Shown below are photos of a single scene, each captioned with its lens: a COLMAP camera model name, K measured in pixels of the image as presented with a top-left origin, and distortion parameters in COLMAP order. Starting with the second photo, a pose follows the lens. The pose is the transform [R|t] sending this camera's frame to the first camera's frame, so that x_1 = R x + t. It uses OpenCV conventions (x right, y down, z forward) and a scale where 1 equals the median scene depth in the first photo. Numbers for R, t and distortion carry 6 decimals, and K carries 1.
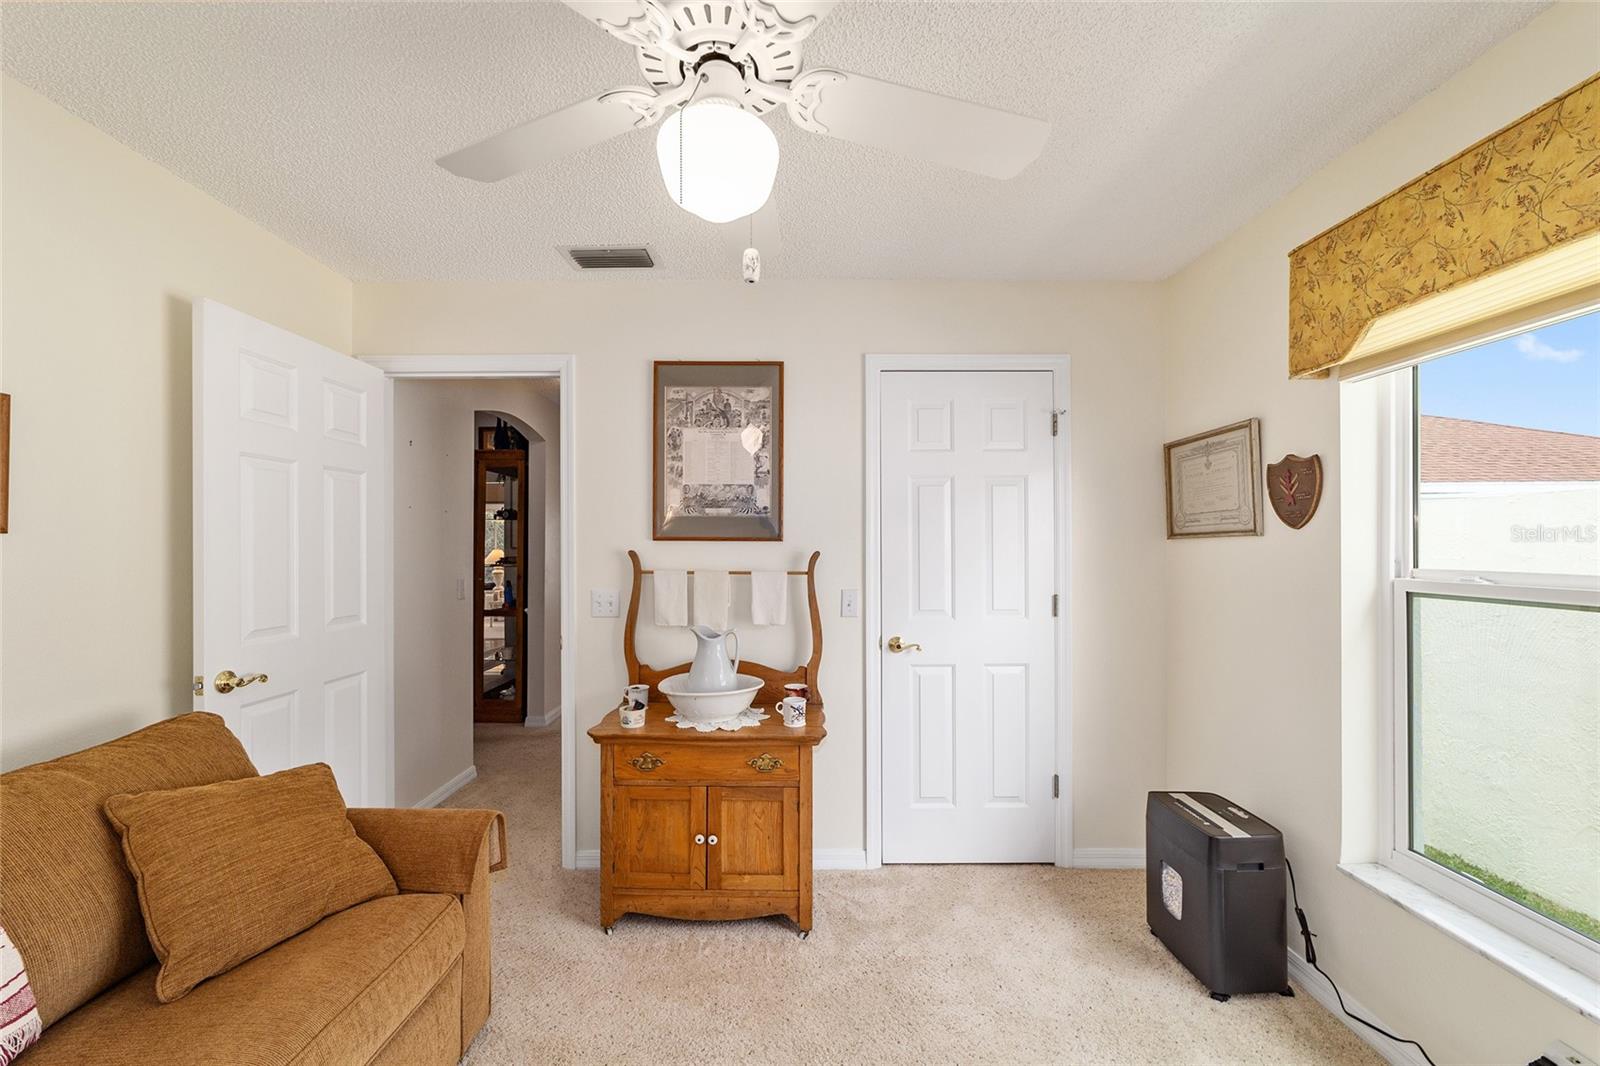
lens RADIAL K [[616.0, 0, 792.9], [0, 616.0, 536.0], [0, 0, 1]] dist [-0.019926, 0.009468]
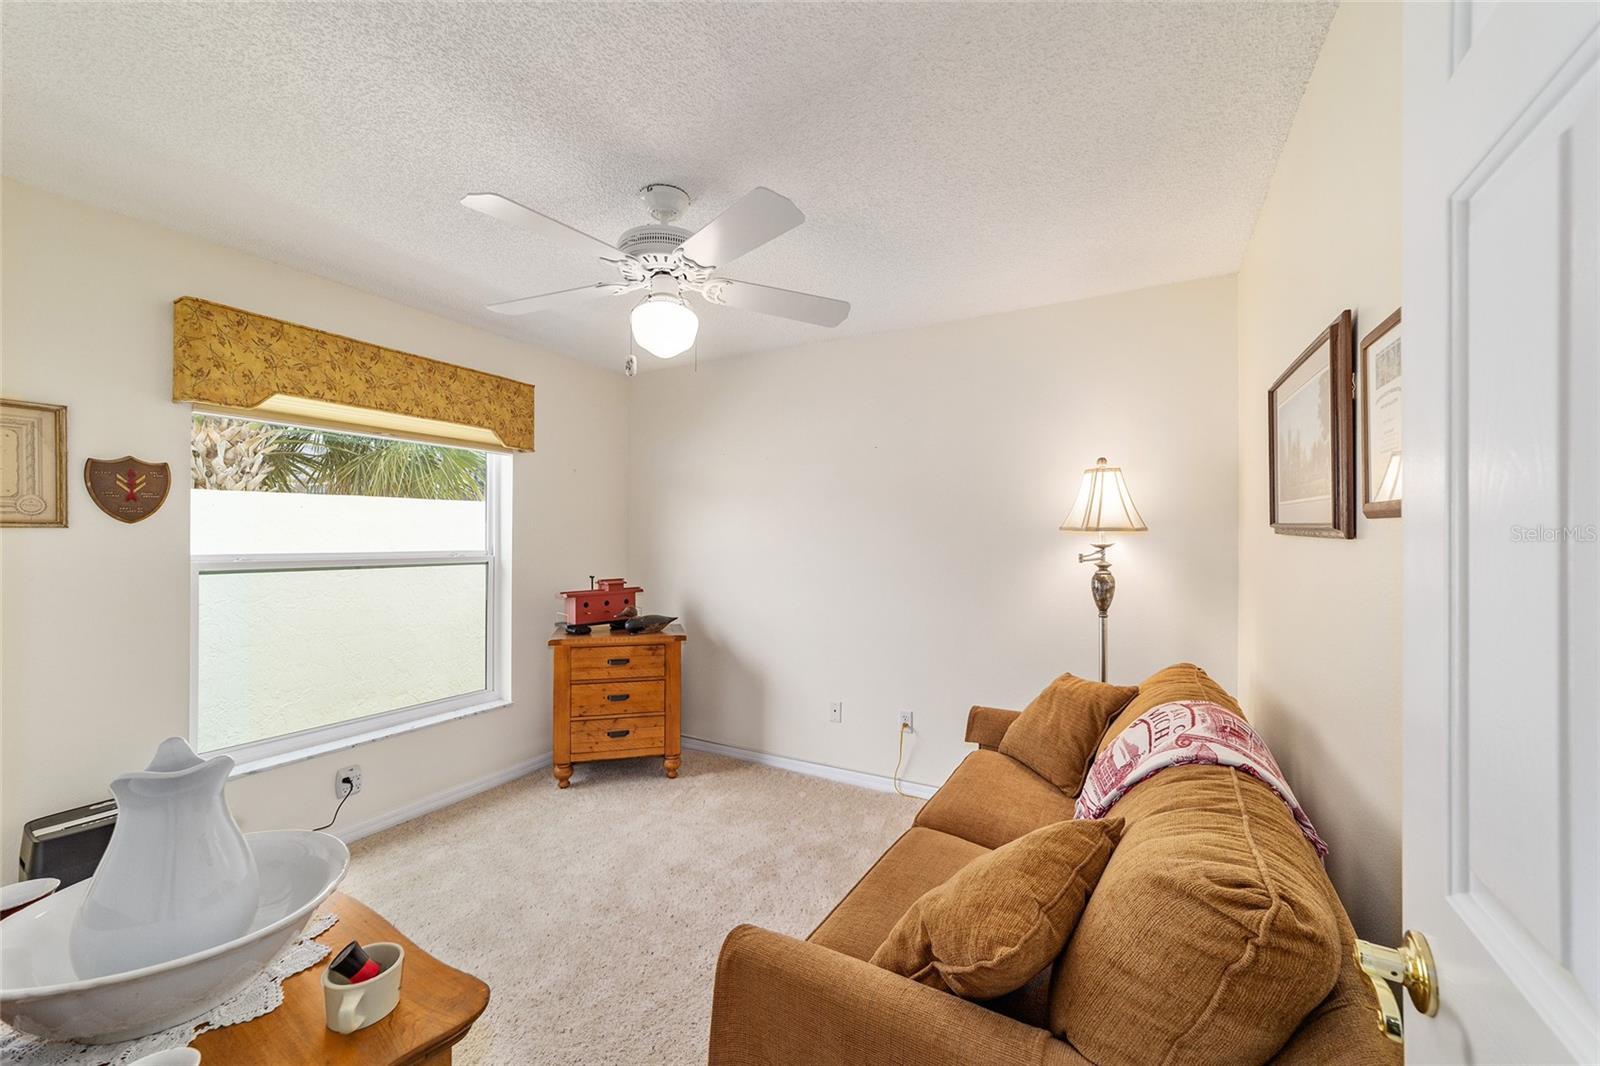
lens RADIAL K [[616.0, 0, 792.9], [0, 616.0, 536.0], [0, 0, 1]] dist [-0.019926, 0.009468]
pose [[-0.867801, 0.006358, 0.496871, -0.898621], [-0.004603, 0.999772, -0.020832, 0.033147], [-0.496890, -0.020365, -0.867574, 1.573863]]
